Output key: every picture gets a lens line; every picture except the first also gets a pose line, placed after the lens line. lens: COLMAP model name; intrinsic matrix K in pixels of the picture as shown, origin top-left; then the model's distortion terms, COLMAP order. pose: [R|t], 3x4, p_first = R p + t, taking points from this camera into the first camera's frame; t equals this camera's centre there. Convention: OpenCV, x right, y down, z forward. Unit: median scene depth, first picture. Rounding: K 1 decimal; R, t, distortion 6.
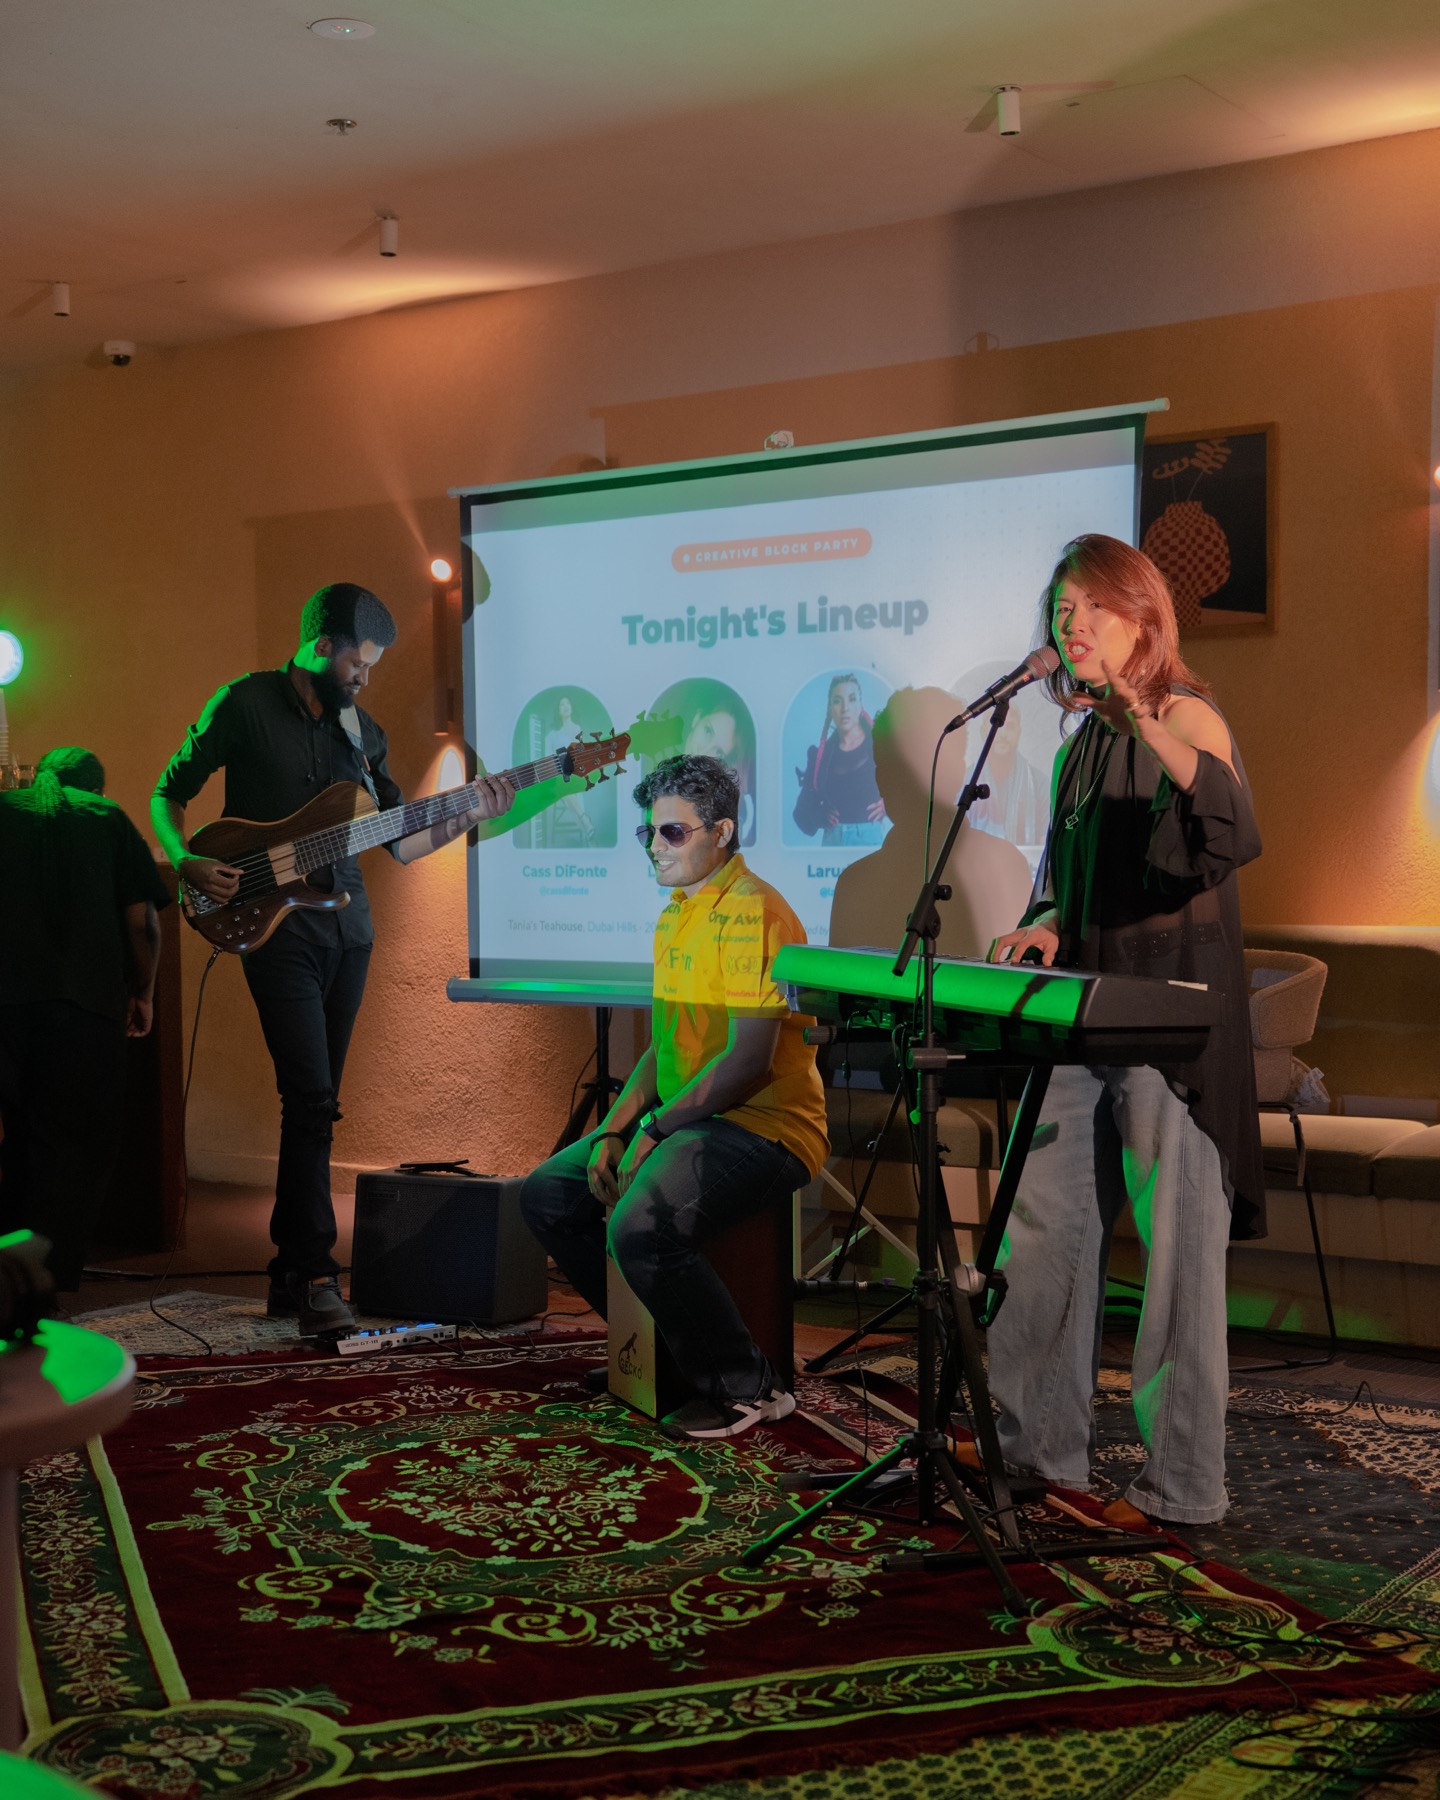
lens RADIAL K [[2364.4, 0, 720.0], [0, 2364.4, 900.0], [0, 0, 1]] dist [-0.007860, -0.033625]
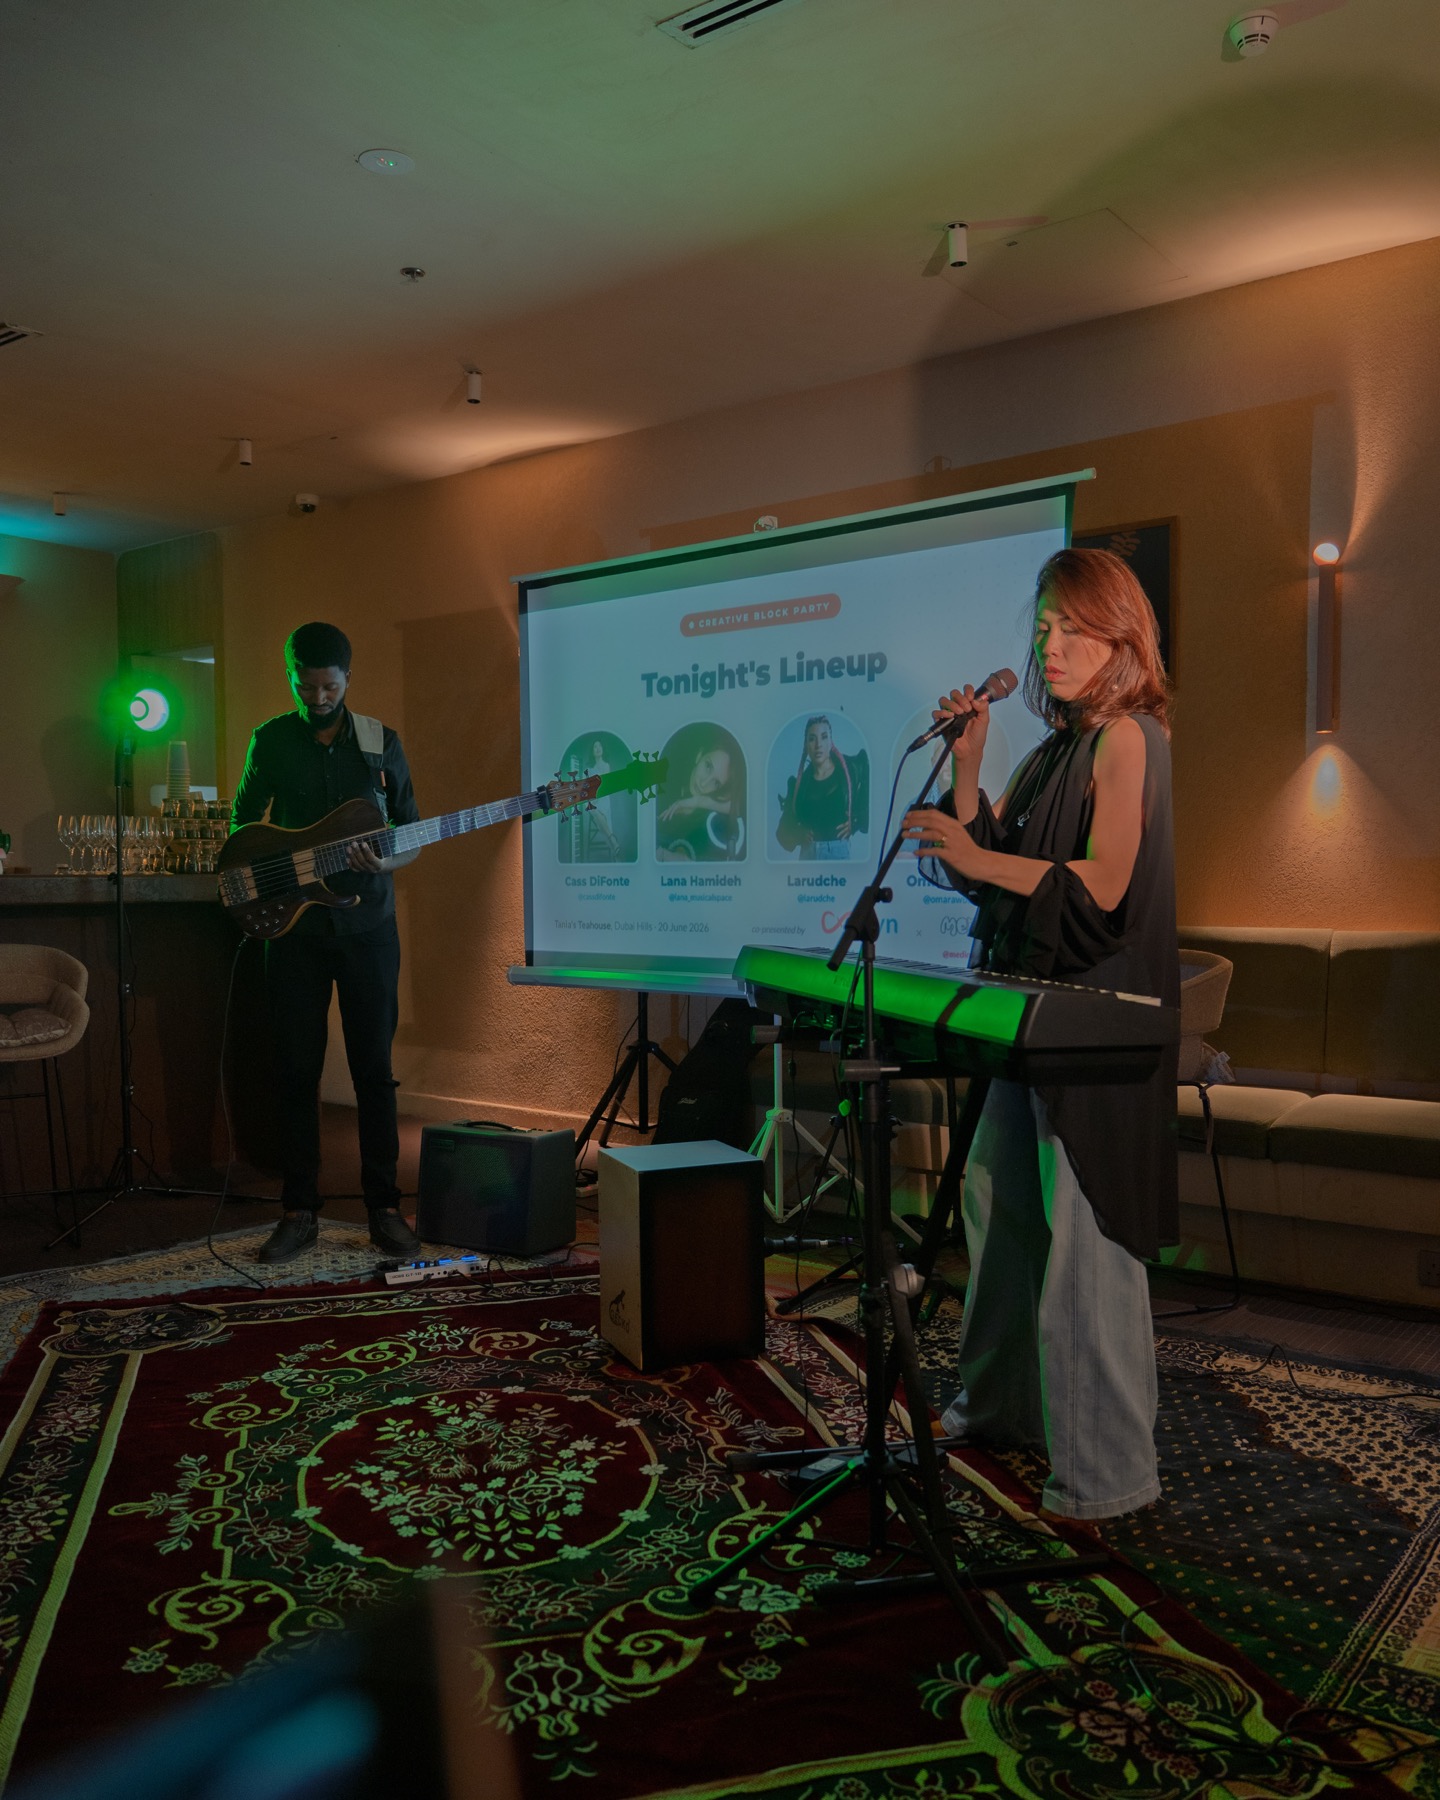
lens RADIAL K [[1488.0, 0, 720.0], [0, 1488.0, 900.0], [0, 0, 1]] dist [0.001566, 0.001601]
pose [[0.999099, 0.002394, -0.042367, 0.044514], [-0.002498, 0.999994, -0.002408, -0.000721], [0.042361, 0.002512, 0.999099, 0.310509]]
